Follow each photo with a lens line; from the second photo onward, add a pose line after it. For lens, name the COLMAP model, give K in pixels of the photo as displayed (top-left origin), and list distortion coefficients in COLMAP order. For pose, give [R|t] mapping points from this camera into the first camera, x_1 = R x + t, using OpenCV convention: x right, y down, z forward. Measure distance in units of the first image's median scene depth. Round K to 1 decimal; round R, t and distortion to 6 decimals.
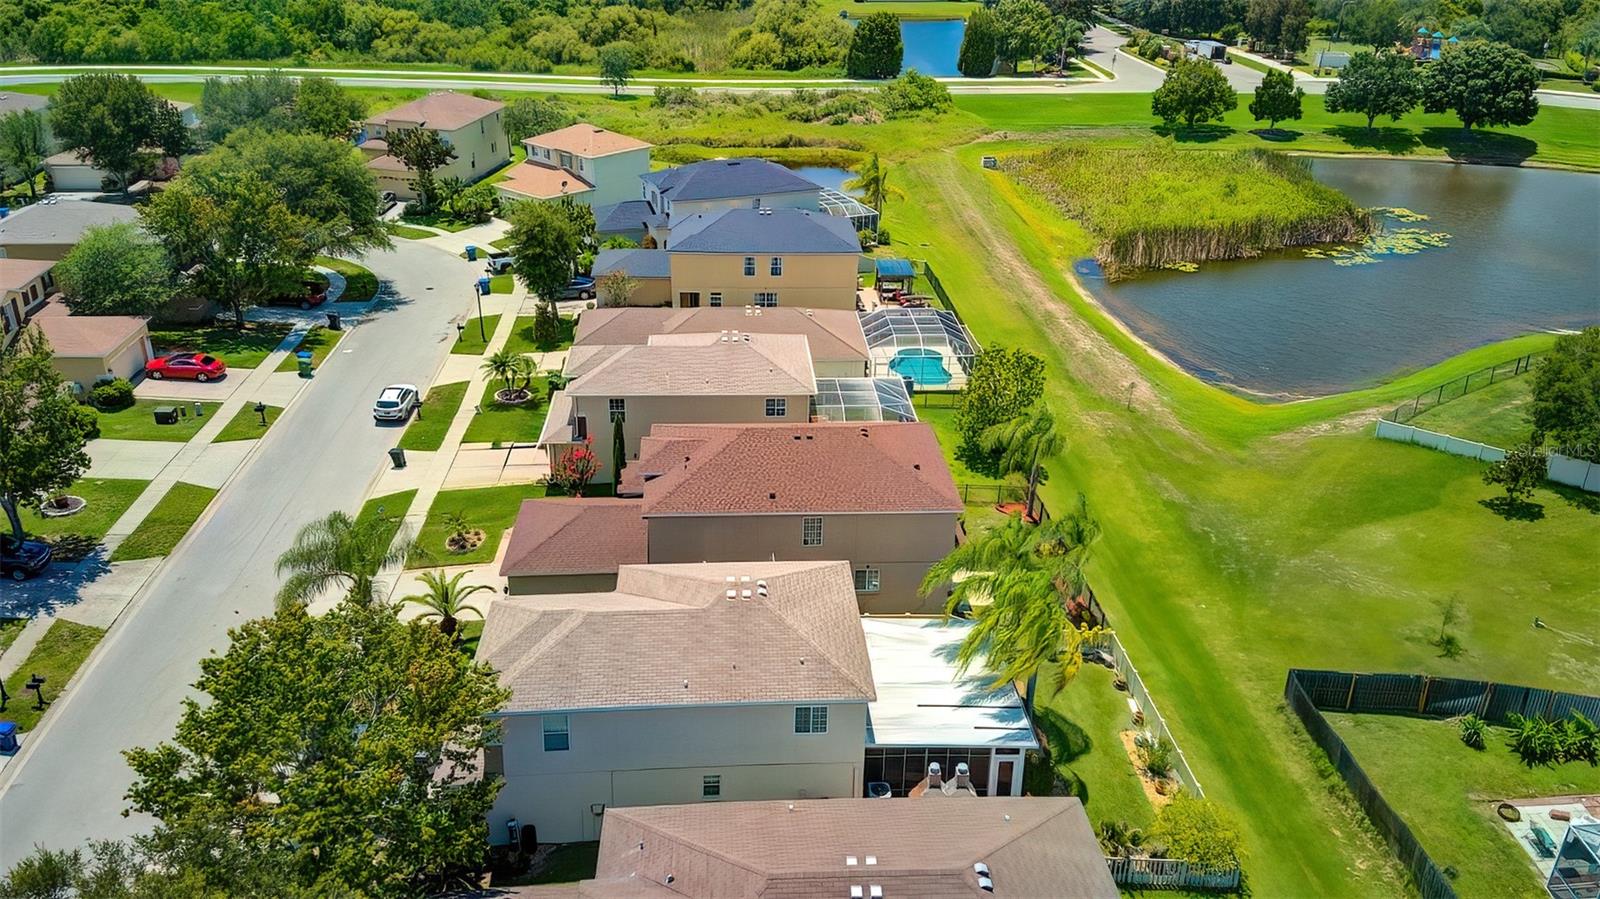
lens RADIAL K [[1174.1, 0, 827.1], [0, 1174.1, 448.8], [0, 0, 1]] dist [0.312568, -0.498782]
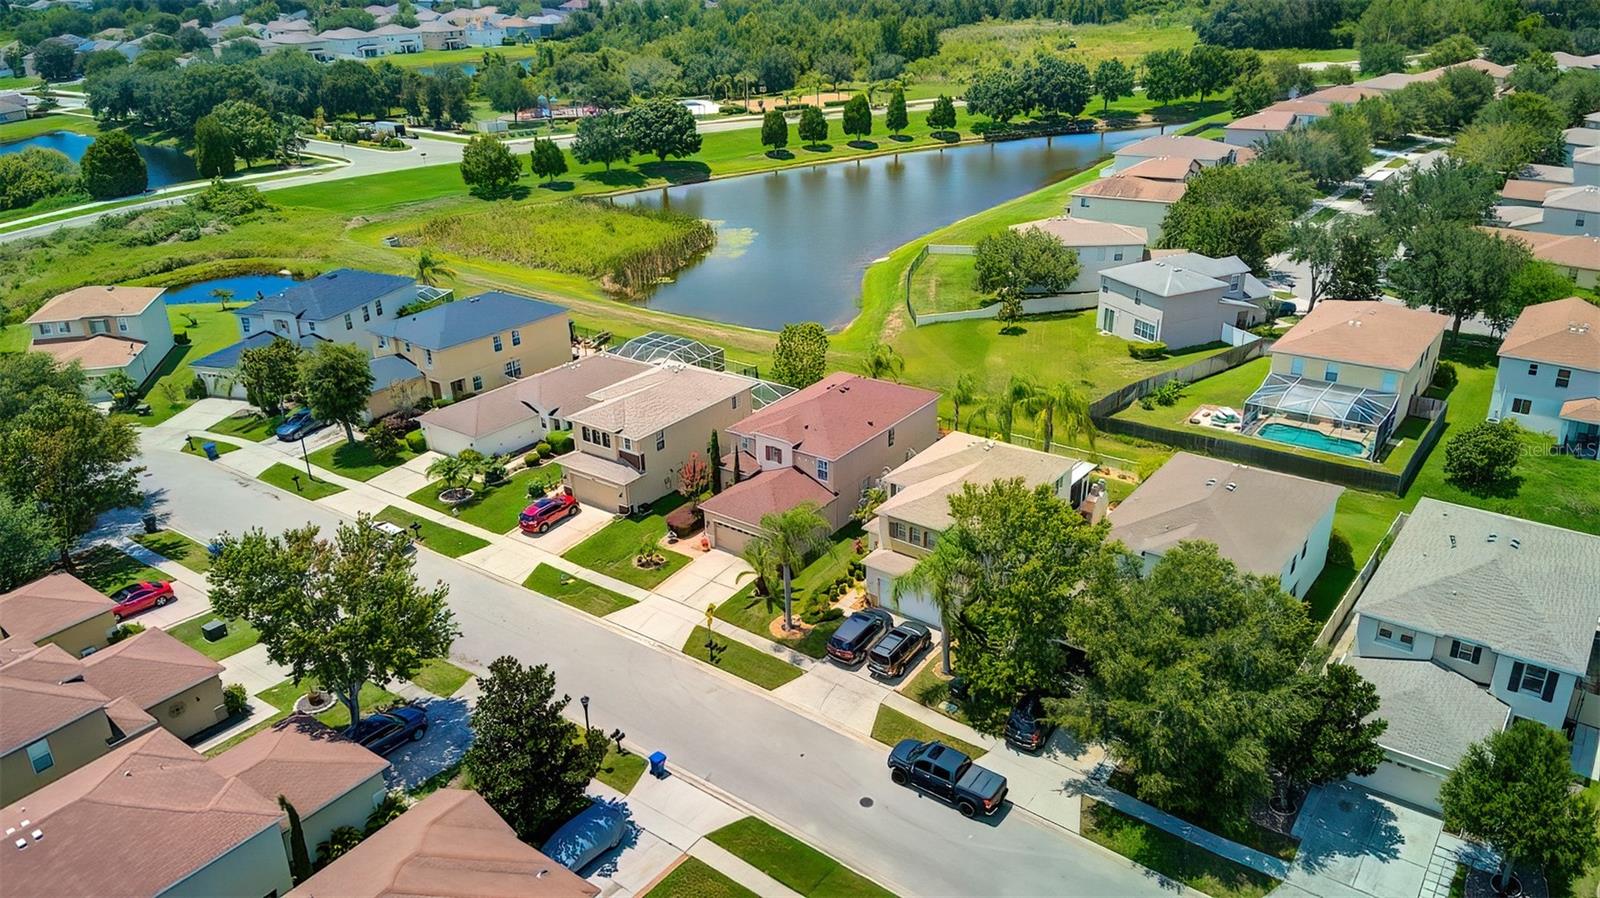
lens RADIAL K [[1174.1, 0, 827.1], [0, 1174.1, 448.3], [0, 0, 1]] dist [0.312568, -0.498782]
pose [[0.590803, -0.329064, 0.736661, -0.505817], [0.360240, 0.924570, 0.124088, -0.058584], [-0.721927, 0.192063, 0.664780, 0.006869]]
